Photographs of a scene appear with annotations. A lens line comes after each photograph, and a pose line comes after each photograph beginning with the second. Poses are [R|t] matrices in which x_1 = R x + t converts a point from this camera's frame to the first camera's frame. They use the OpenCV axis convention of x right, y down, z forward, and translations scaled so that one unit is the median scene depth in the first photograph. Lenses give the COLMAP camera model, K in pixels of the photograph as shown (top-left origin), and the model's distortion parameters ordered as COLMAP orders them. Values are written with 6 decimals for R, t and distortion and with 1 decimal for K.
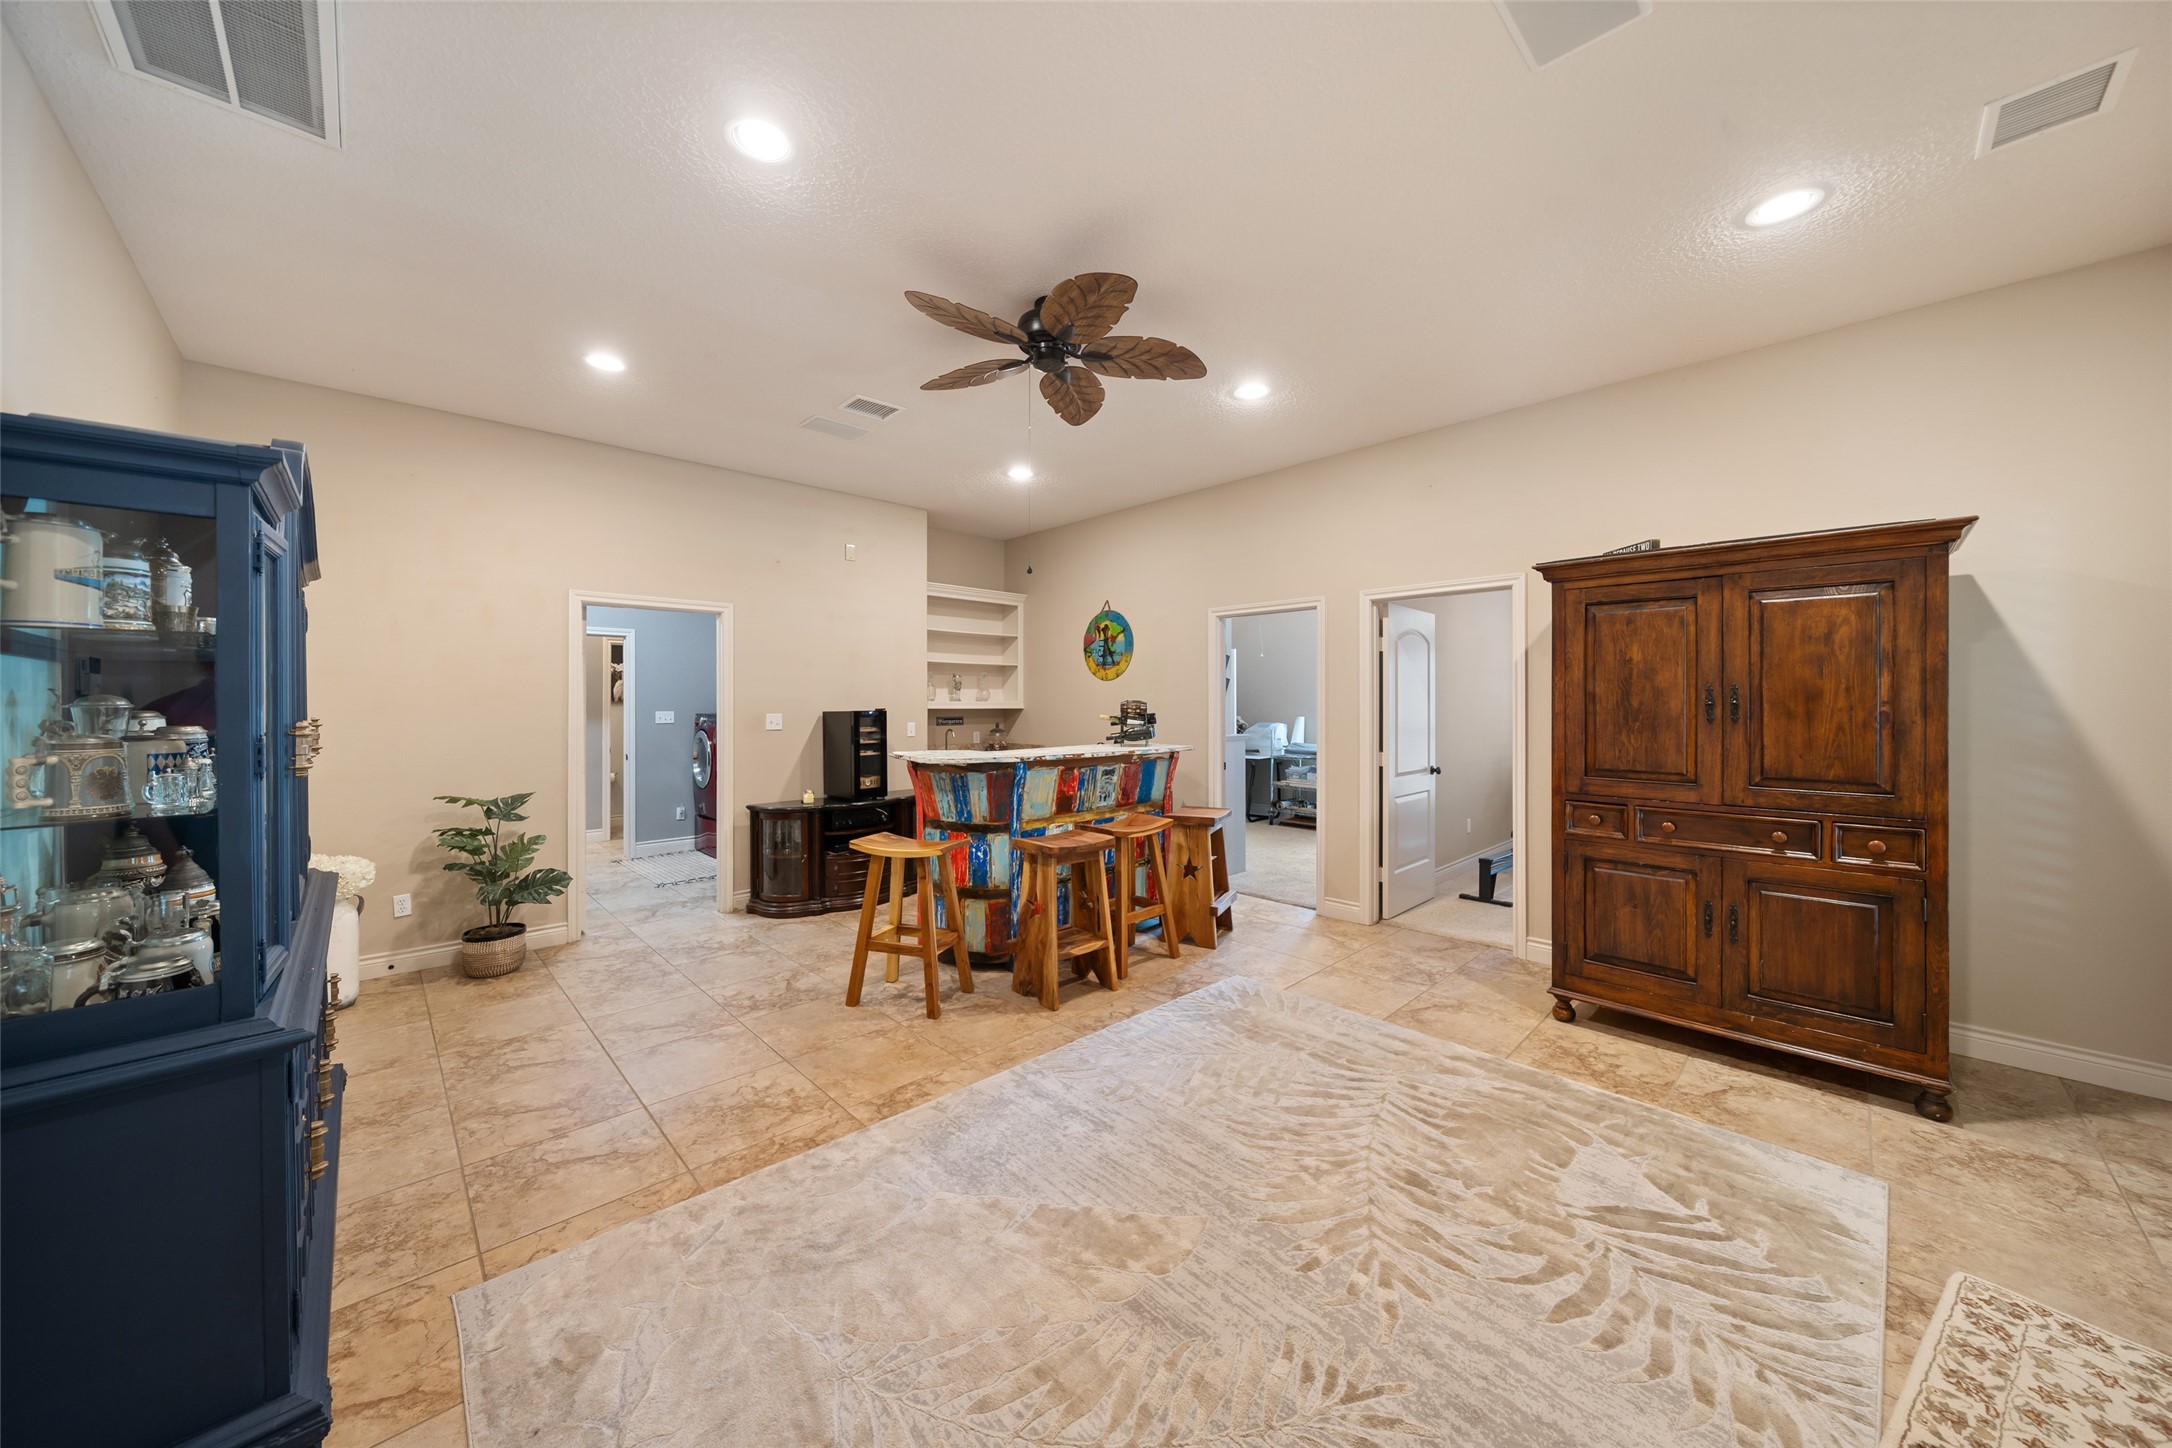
lens RADIAL K [[751.8, 0, 1090.5], [0, 751.8, 710.3], [0, 0, 1]] dist [-0.004534, 0.000219]
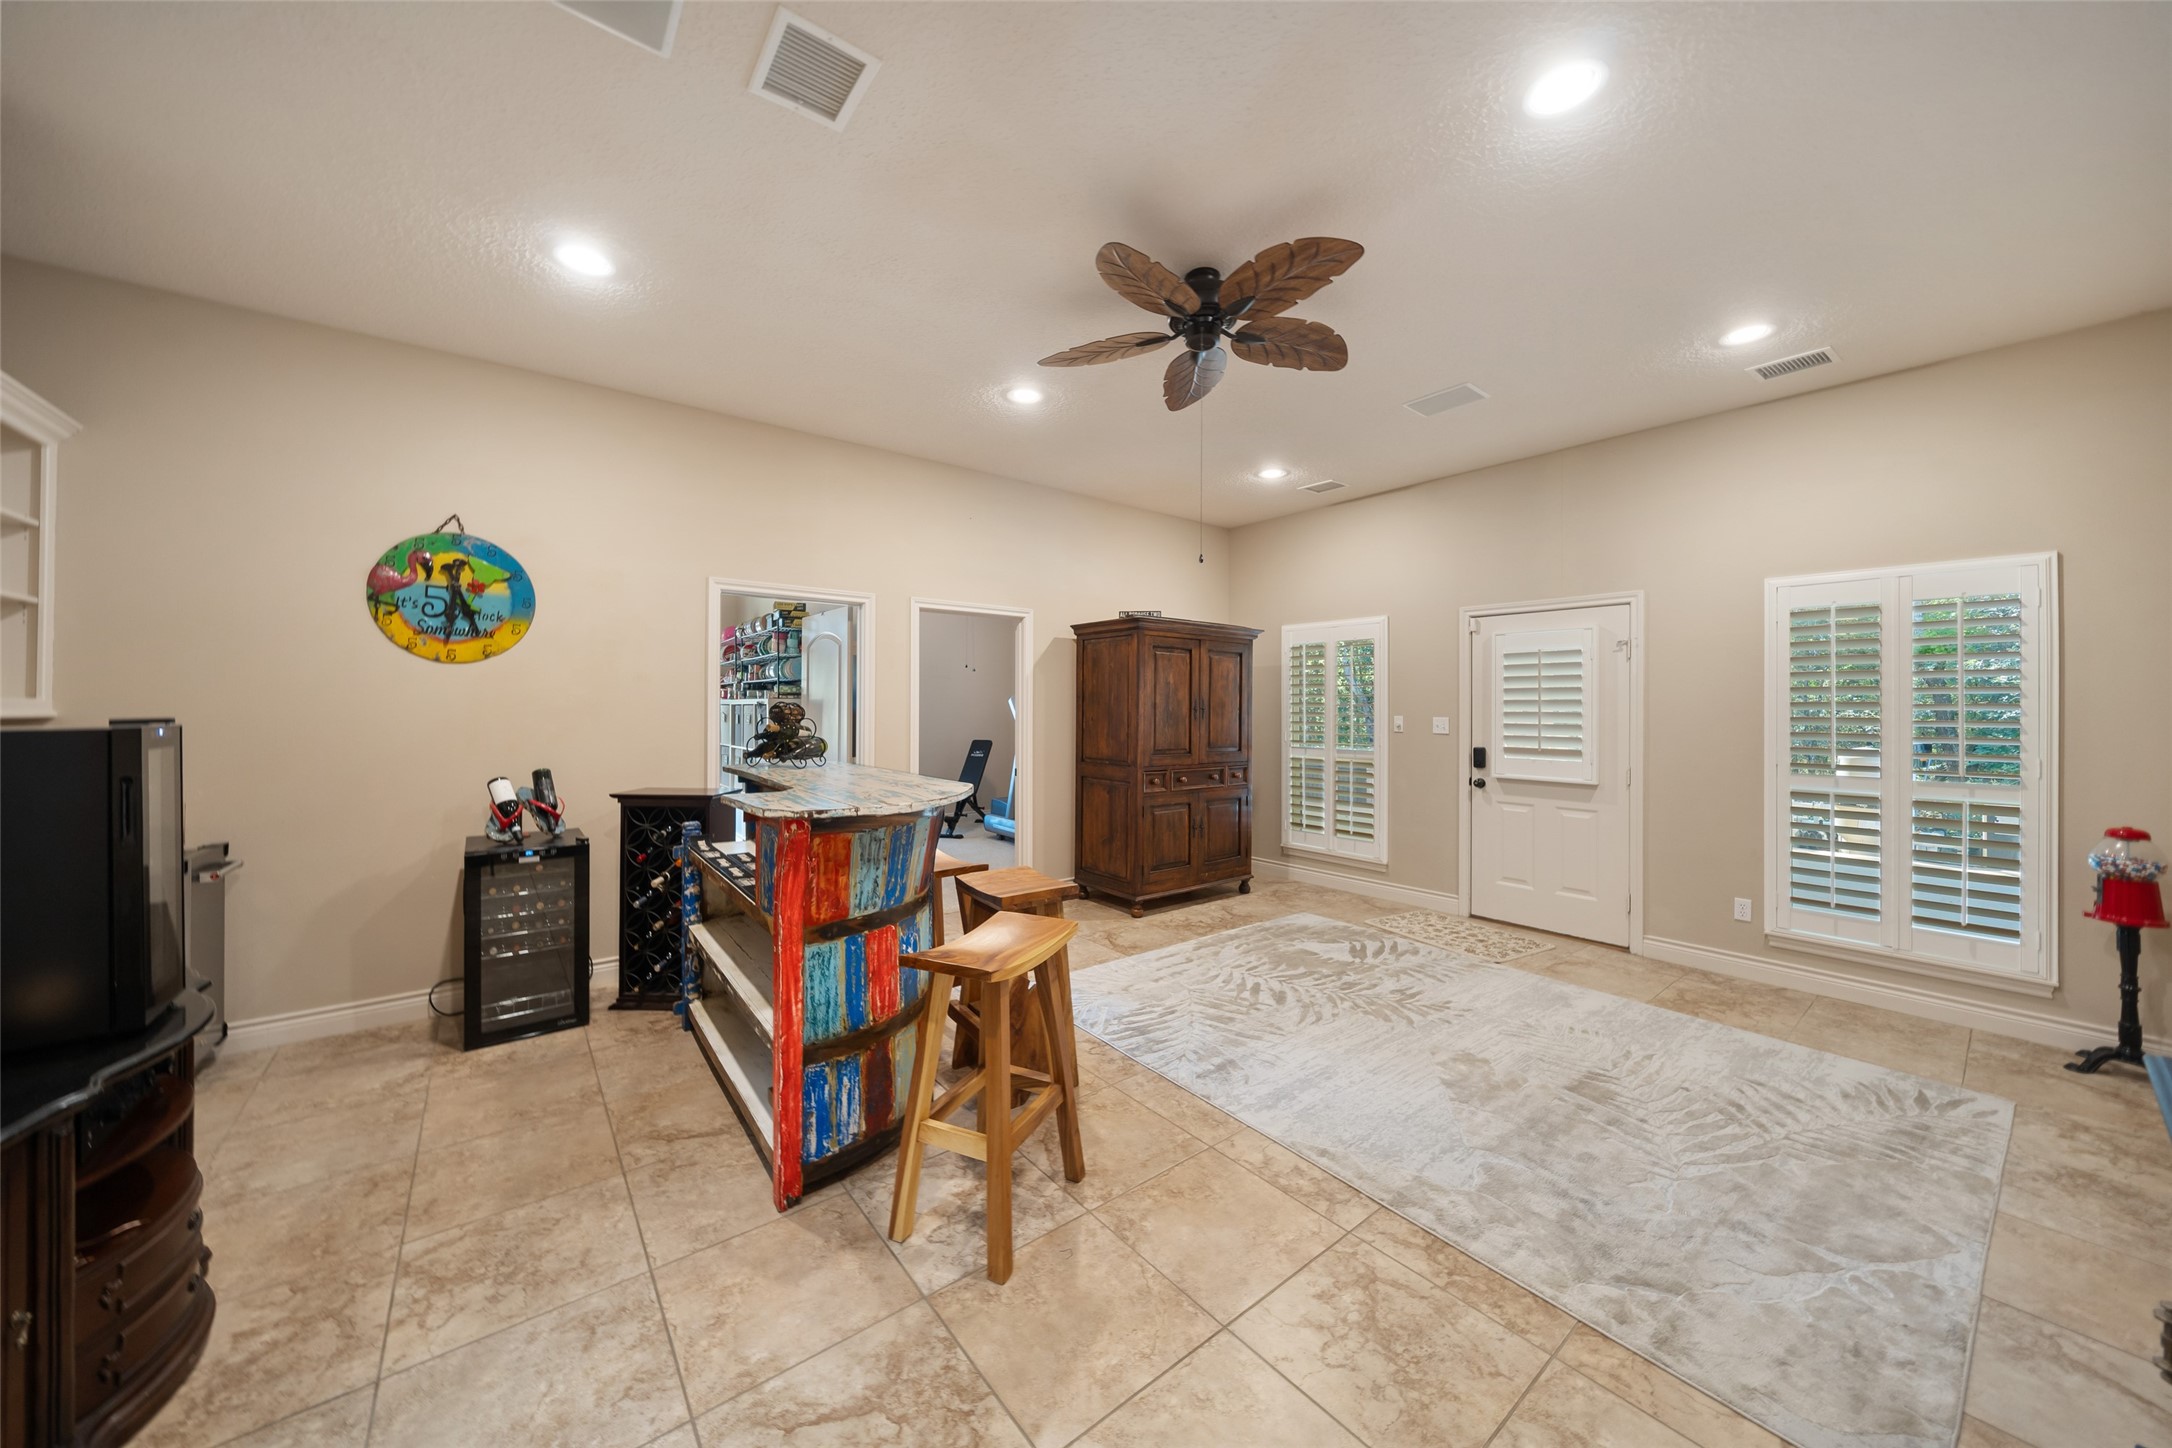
lens RADIAL K [[751.8, 0, 1089.1], [0, 751.8, 710.0], [0, 0, 1]] dist [-0.004534, 0.000219]
pose [[0.097341, 0.000358, 0.995251, -0.932580], [0.005375, 0.999985, -0.000885, -0.006249], [-0.995237, 0.005435, 0.097338, 0.986939]]
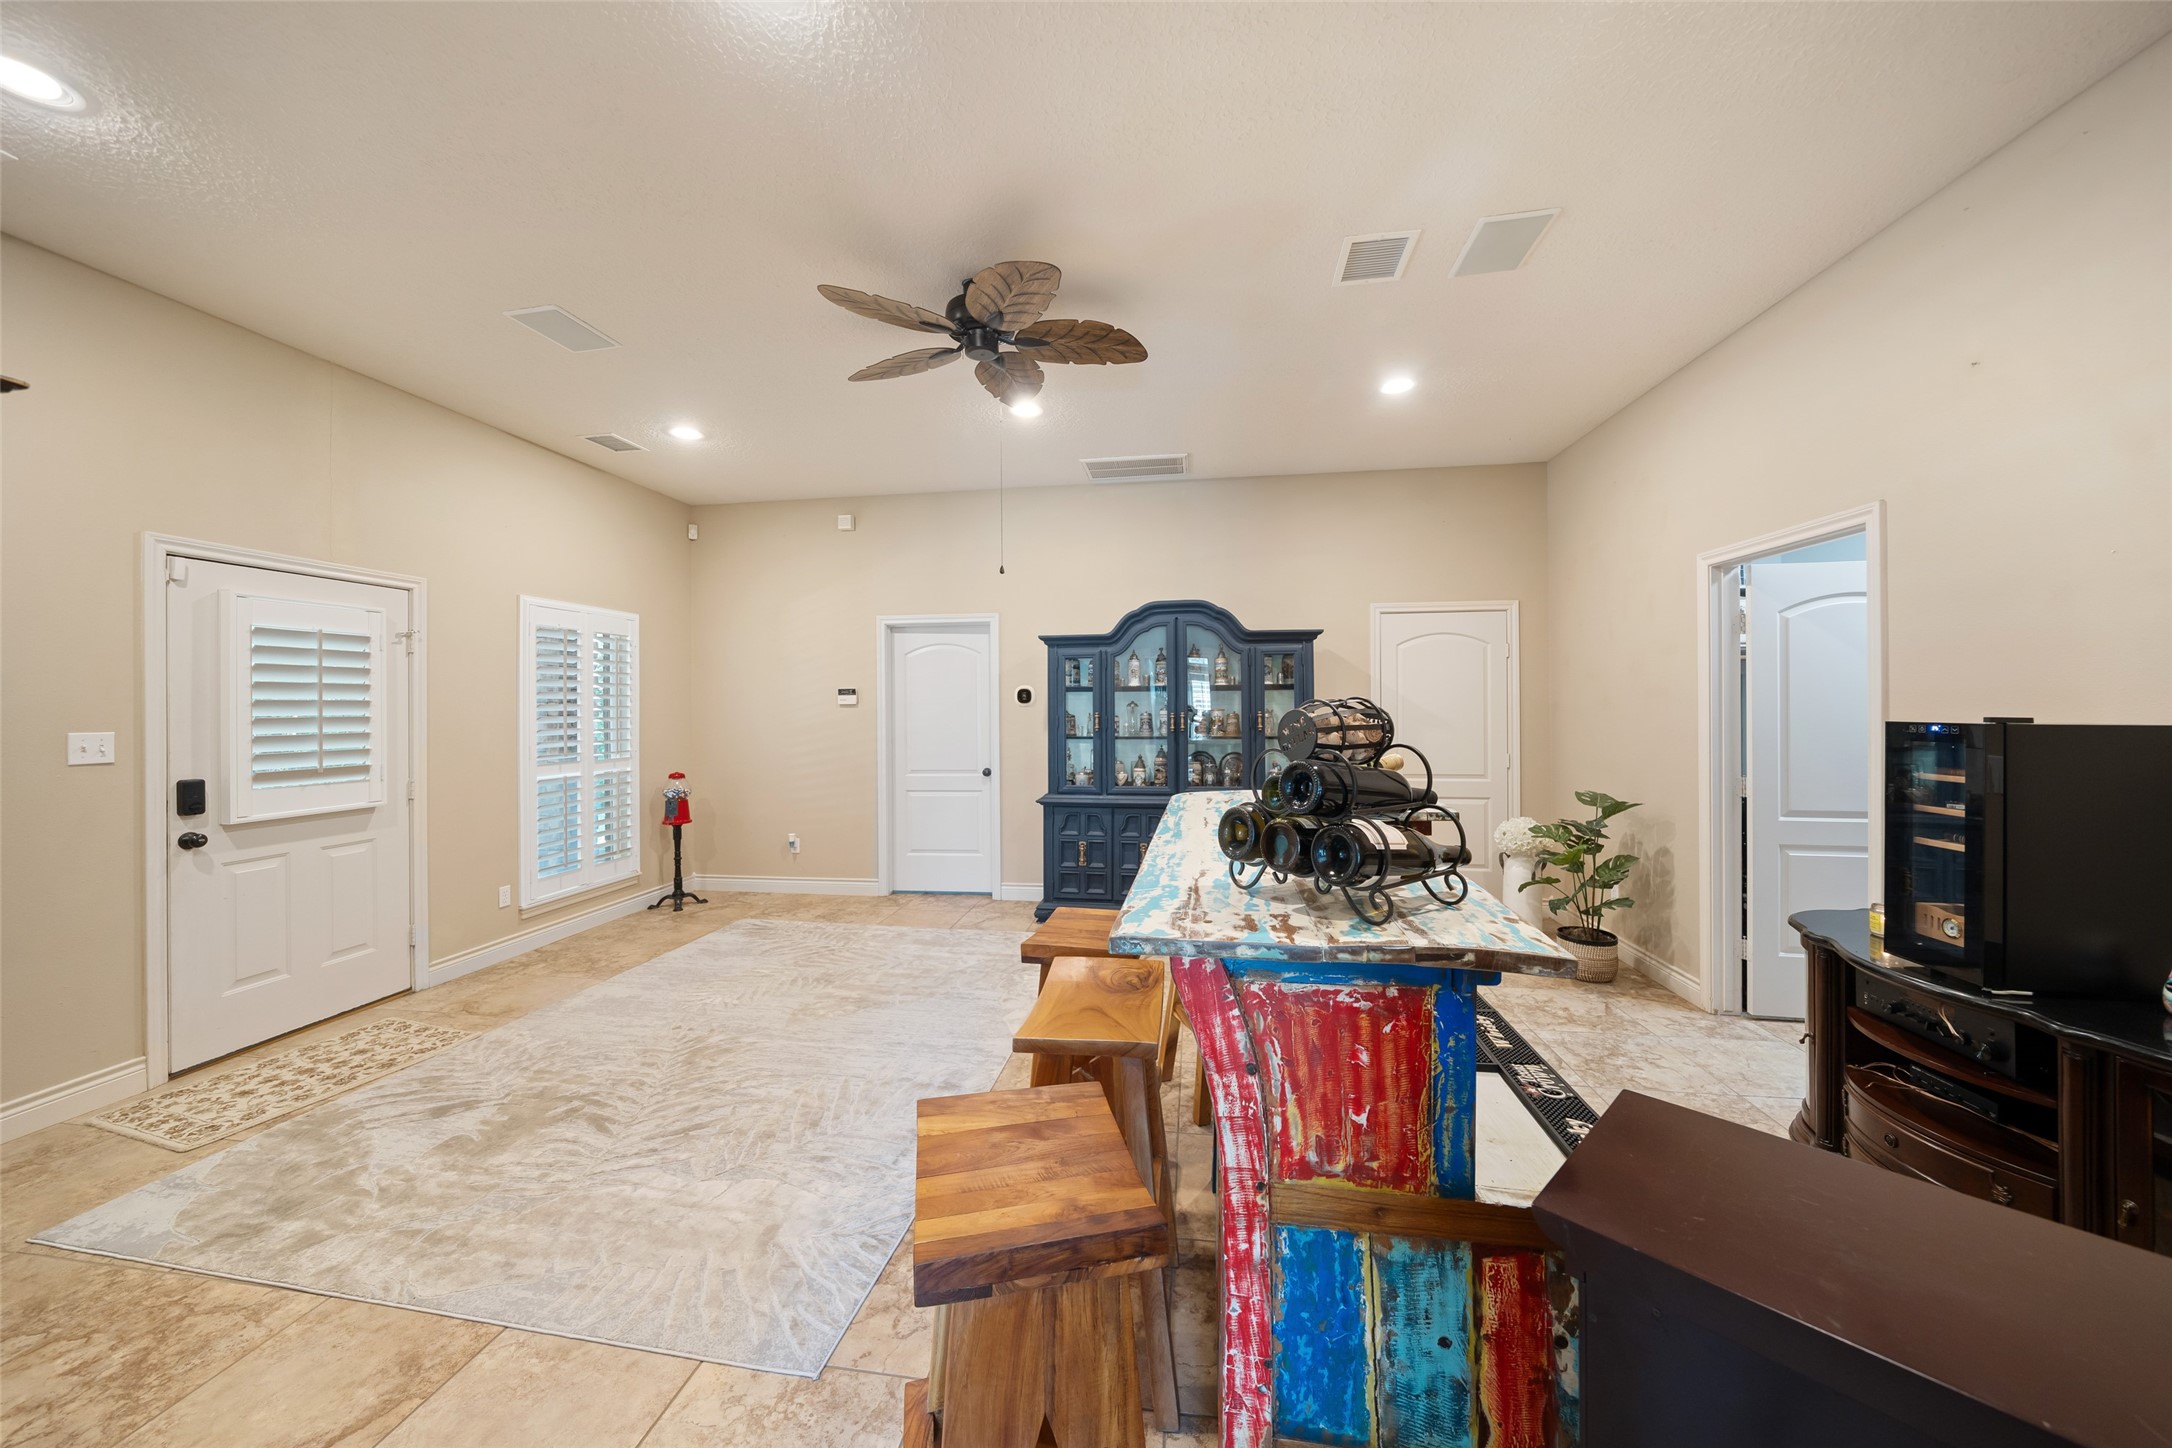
lens RADIAL K [[751.8, 0, 1083.4], [0, 751.8, 705.1], [0, 0, 1]] dist [-0.004534, 0.000219]
pose [[-0.797599, 0.012909, -0.603049, 0.394844], [0.007970, 0.999909, 0.010863, -0.018269], [0.603135, 0.003858, -0.797630, 1.725528]]
